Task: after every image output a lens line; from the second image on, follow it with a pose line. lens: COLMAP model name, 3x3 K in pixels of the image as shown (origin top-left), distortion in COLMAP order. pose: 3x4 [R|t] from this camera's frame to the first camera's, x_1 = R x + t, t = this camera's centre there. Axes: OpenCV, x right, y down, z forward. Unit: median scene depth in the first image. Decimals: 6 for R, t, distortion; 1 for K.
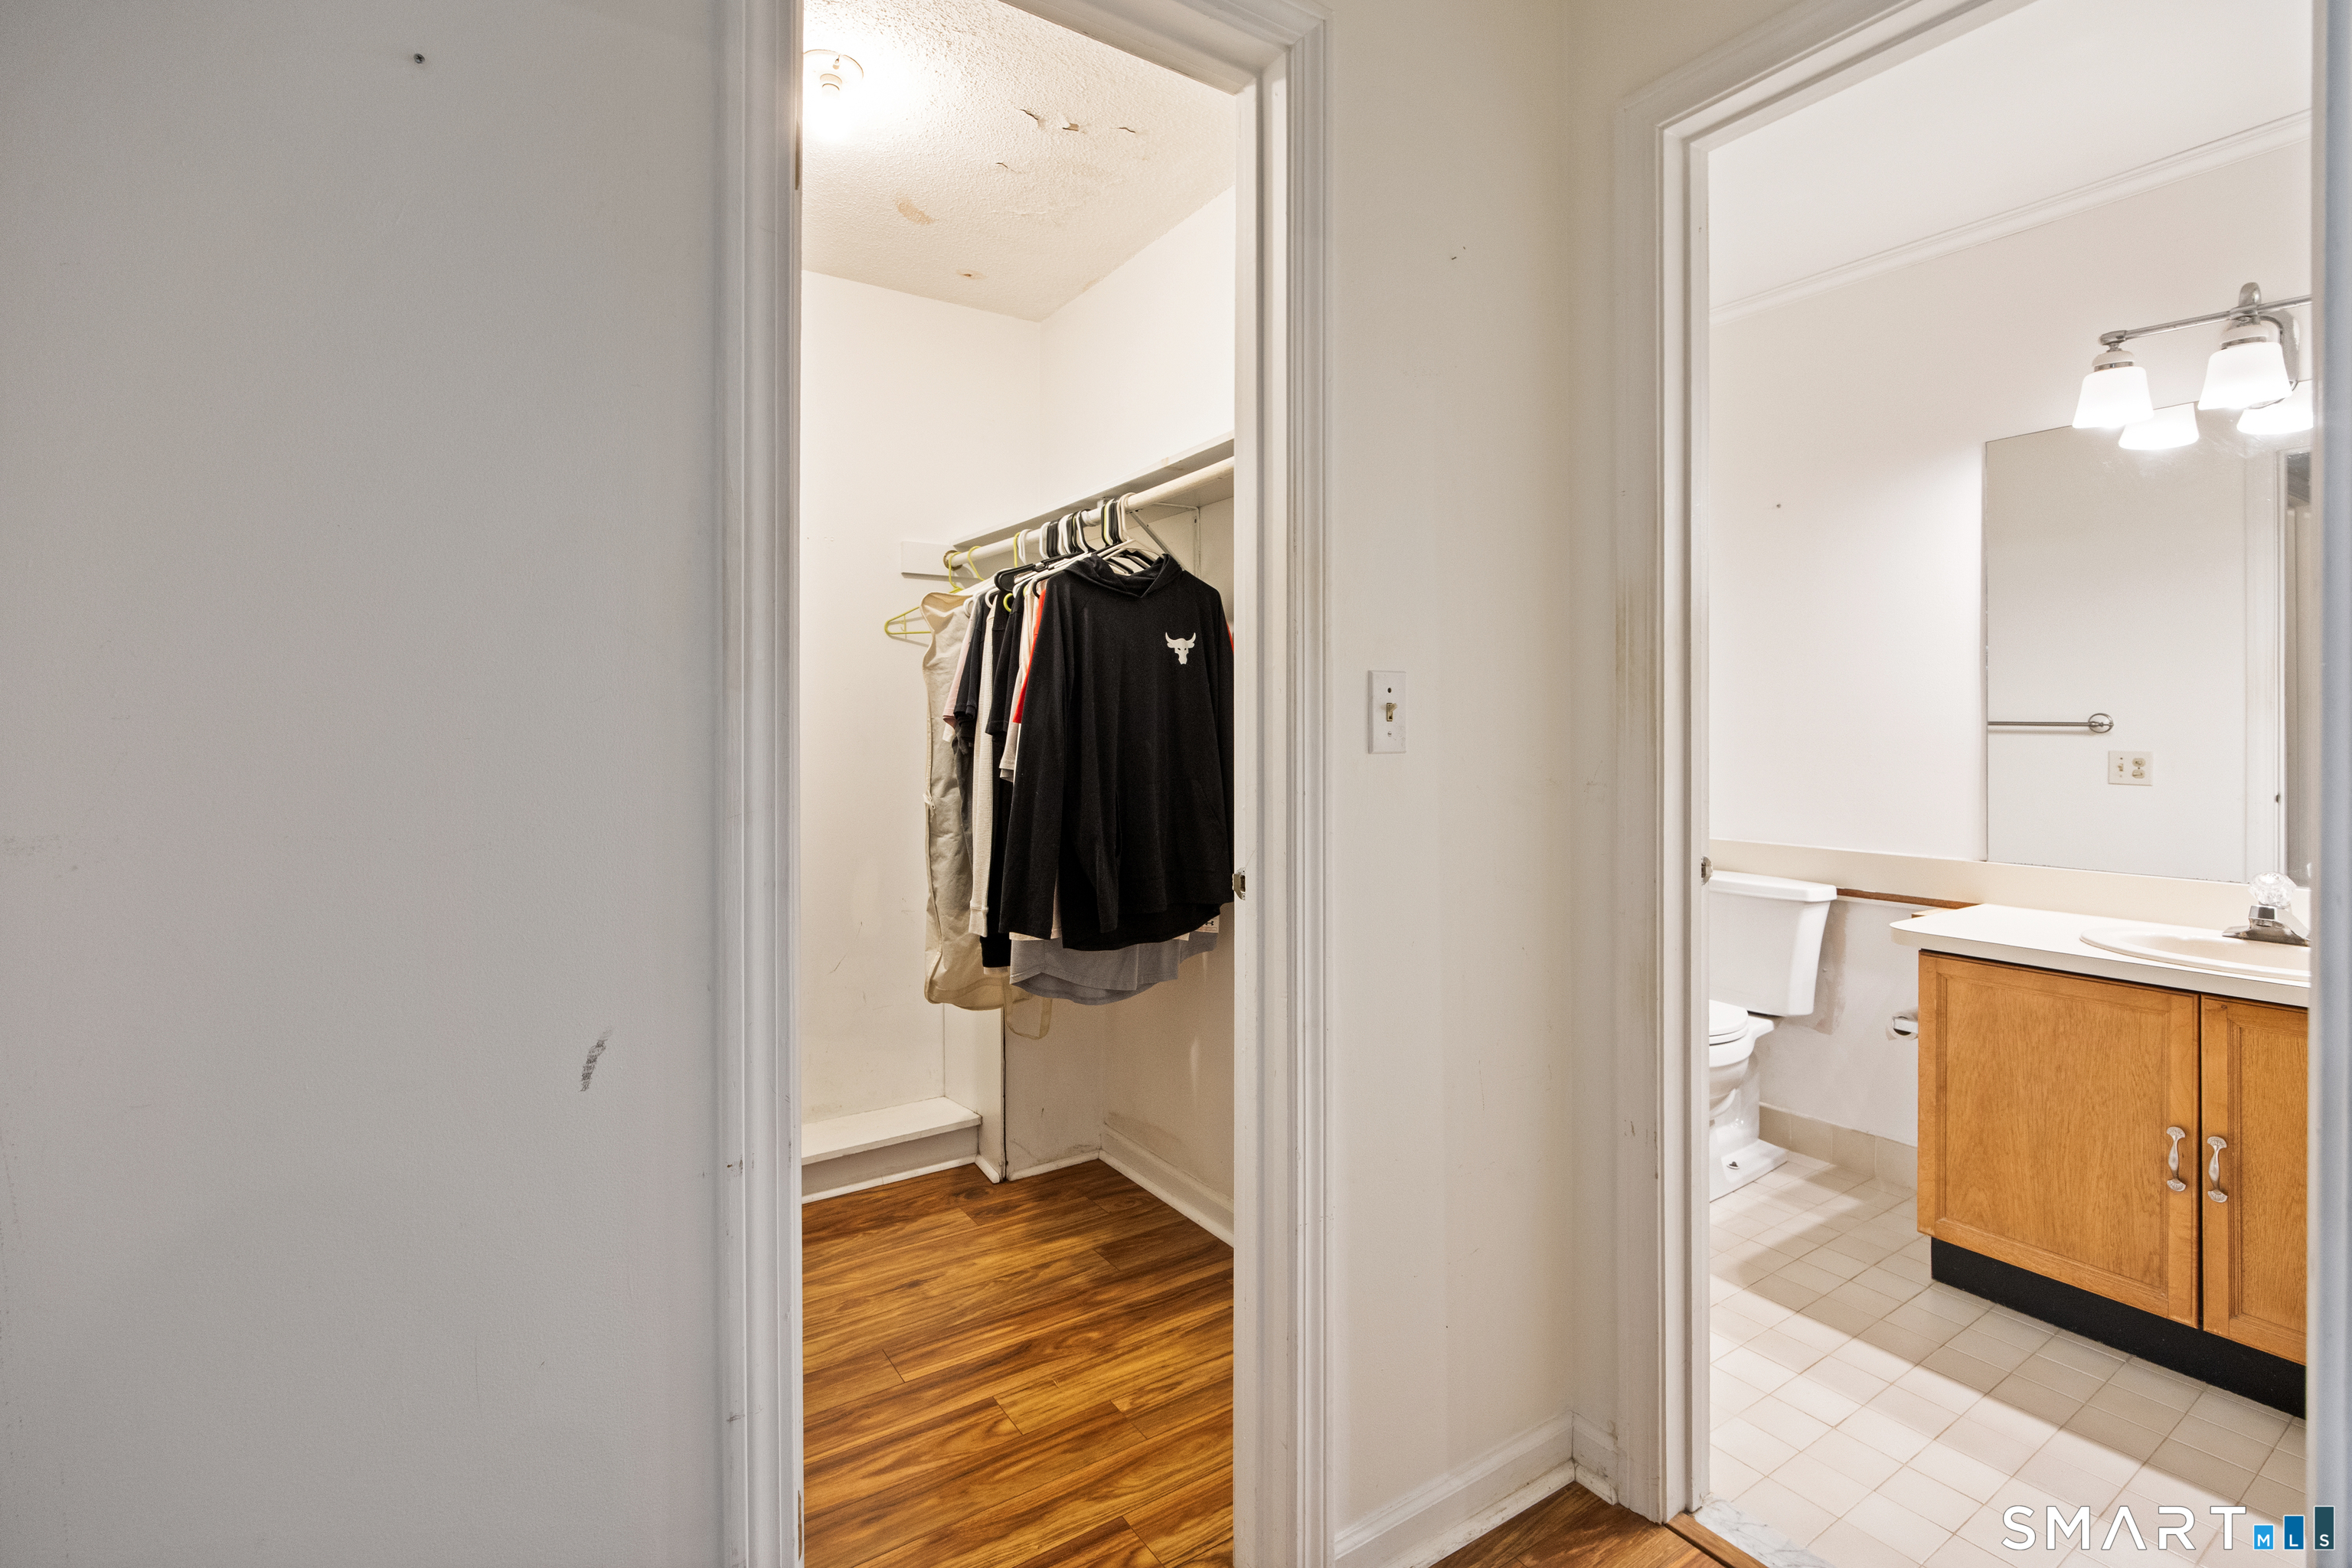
lens RADIAL K [[1075.6, 0, 1176.0], [0, 1075.6, 784.0], [0, 0, 1]] dist [-0.003158, -0.000740]
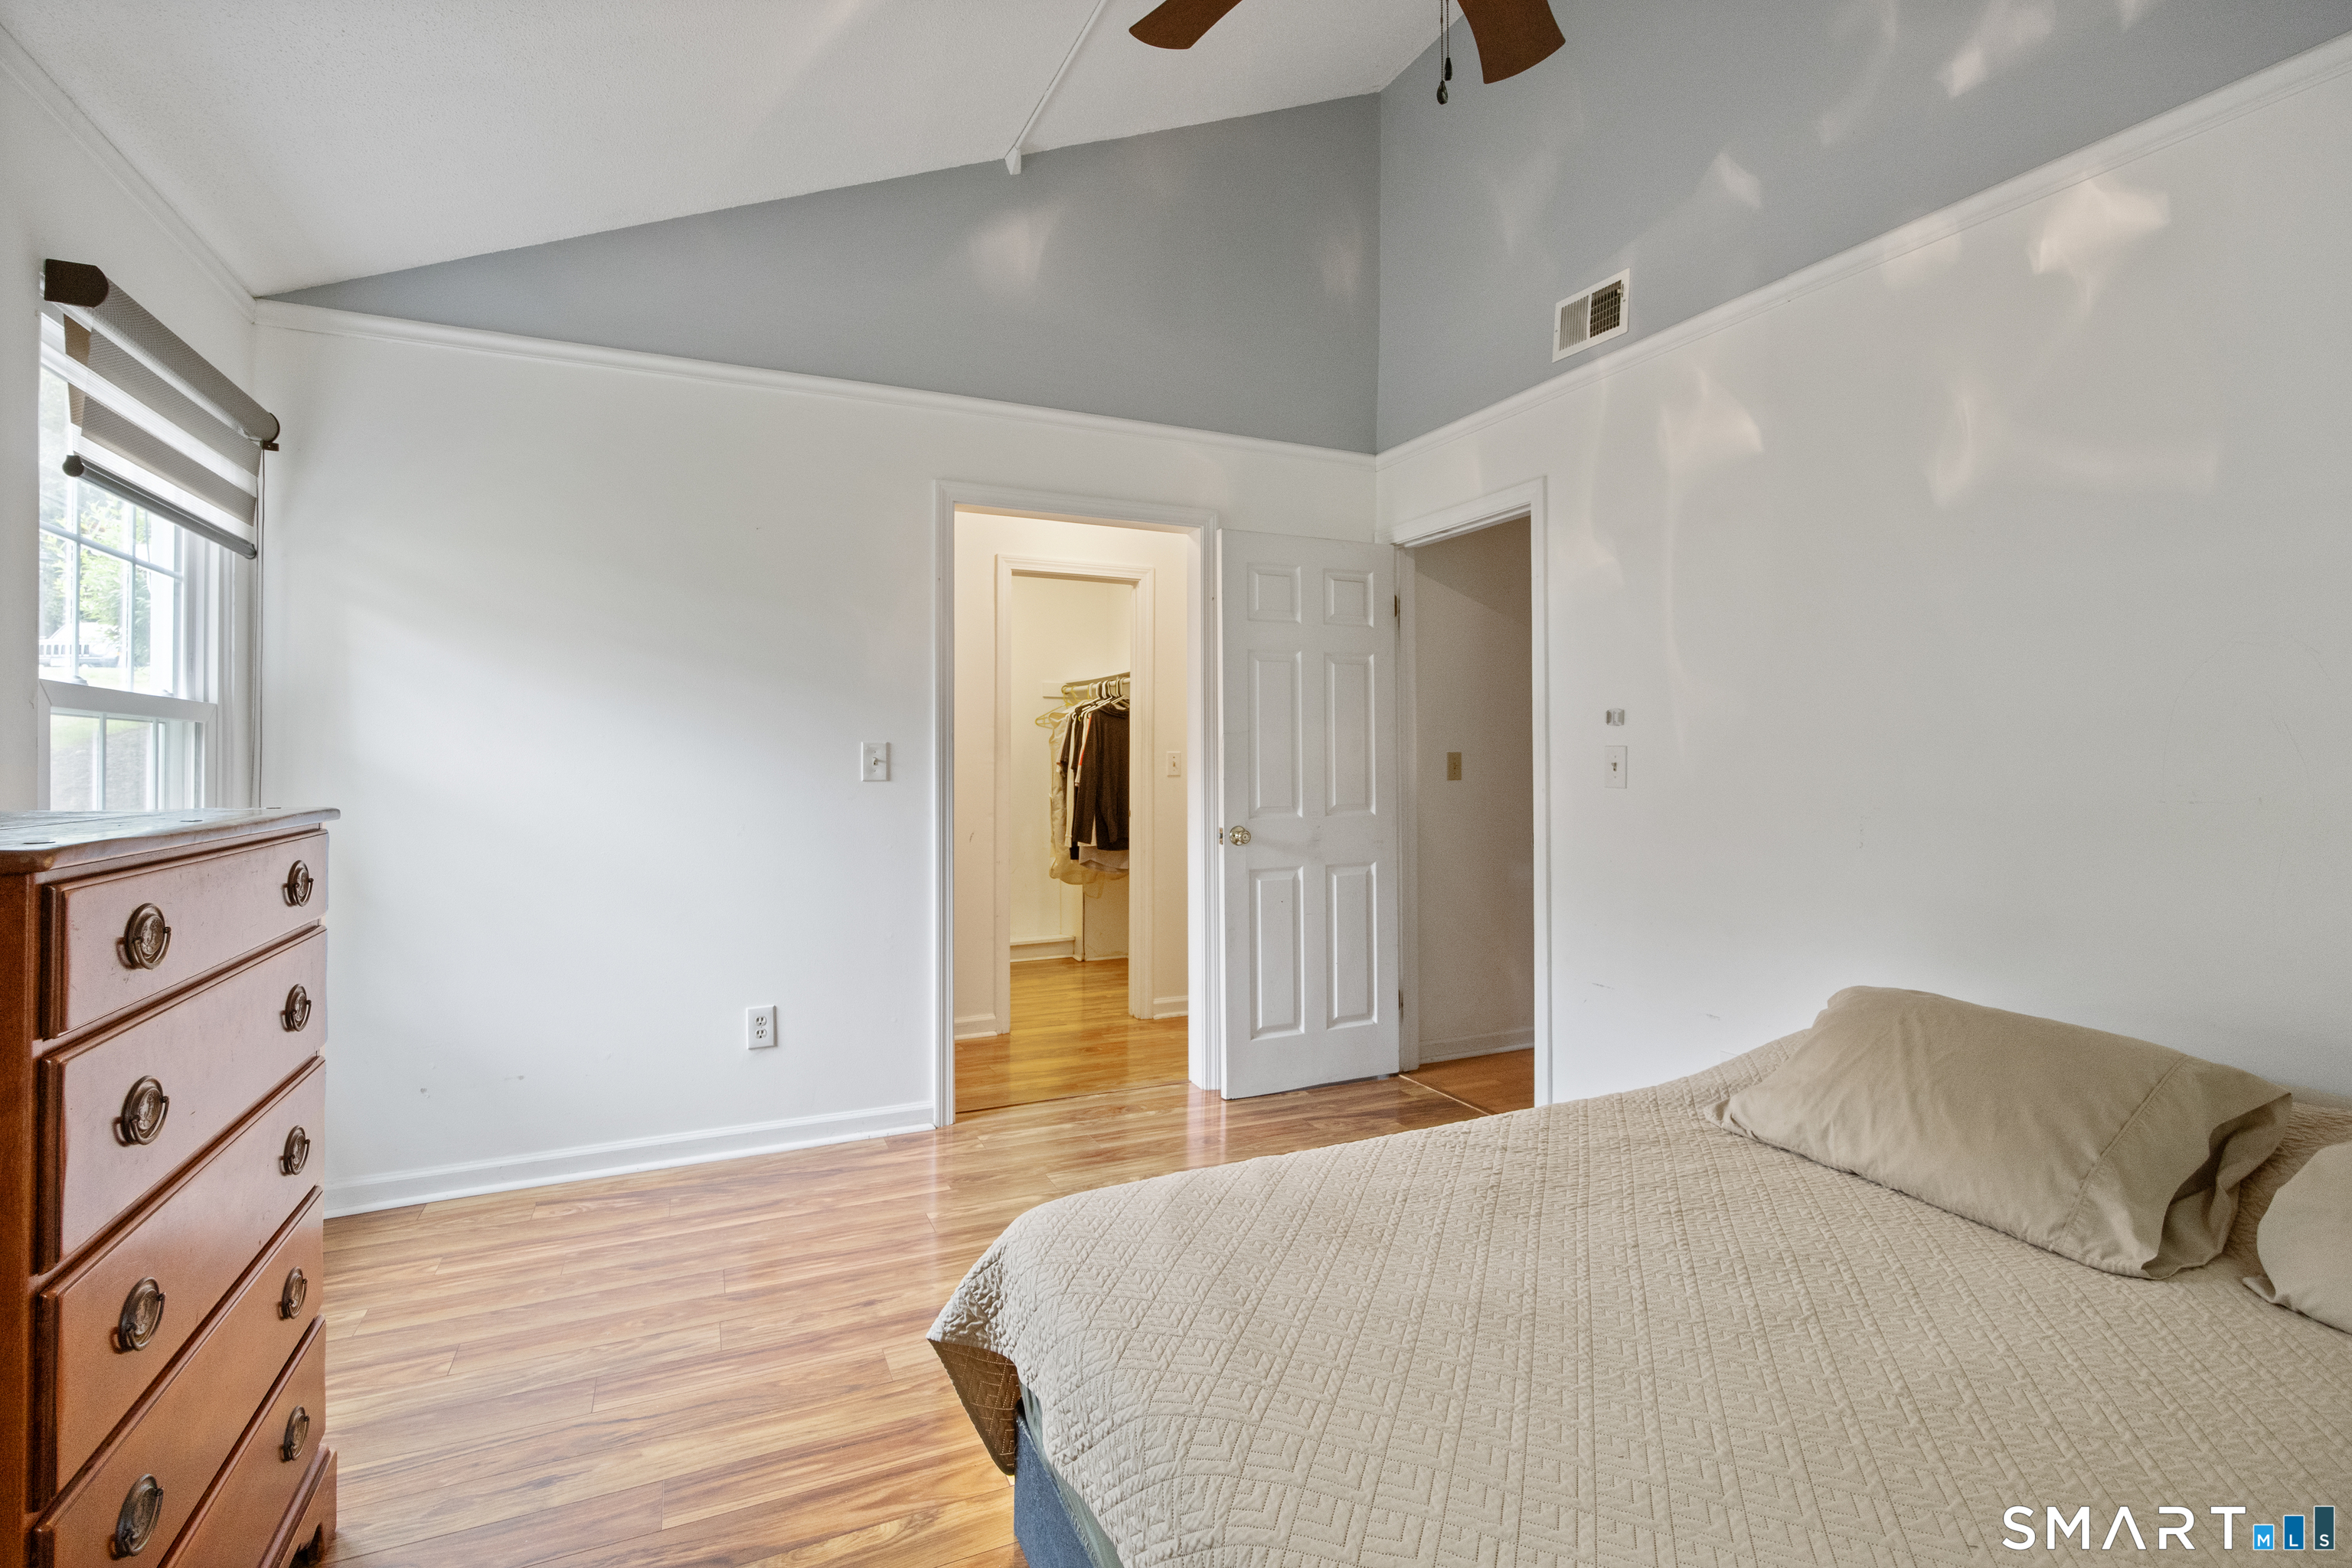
lens RADIAL K [[1075.6, 0, 1176.0], [0, 1075.6, 784.0], [0, 0, 1]] dist [-0.003158, -0.000740]
pose [[0.989323, -0.003223, -0.145707, 0.429755], [-0.000570, 0.999662, -0.025985, 0.053802], [0.145741, 0.025791, 0.988987, -1.457000]]
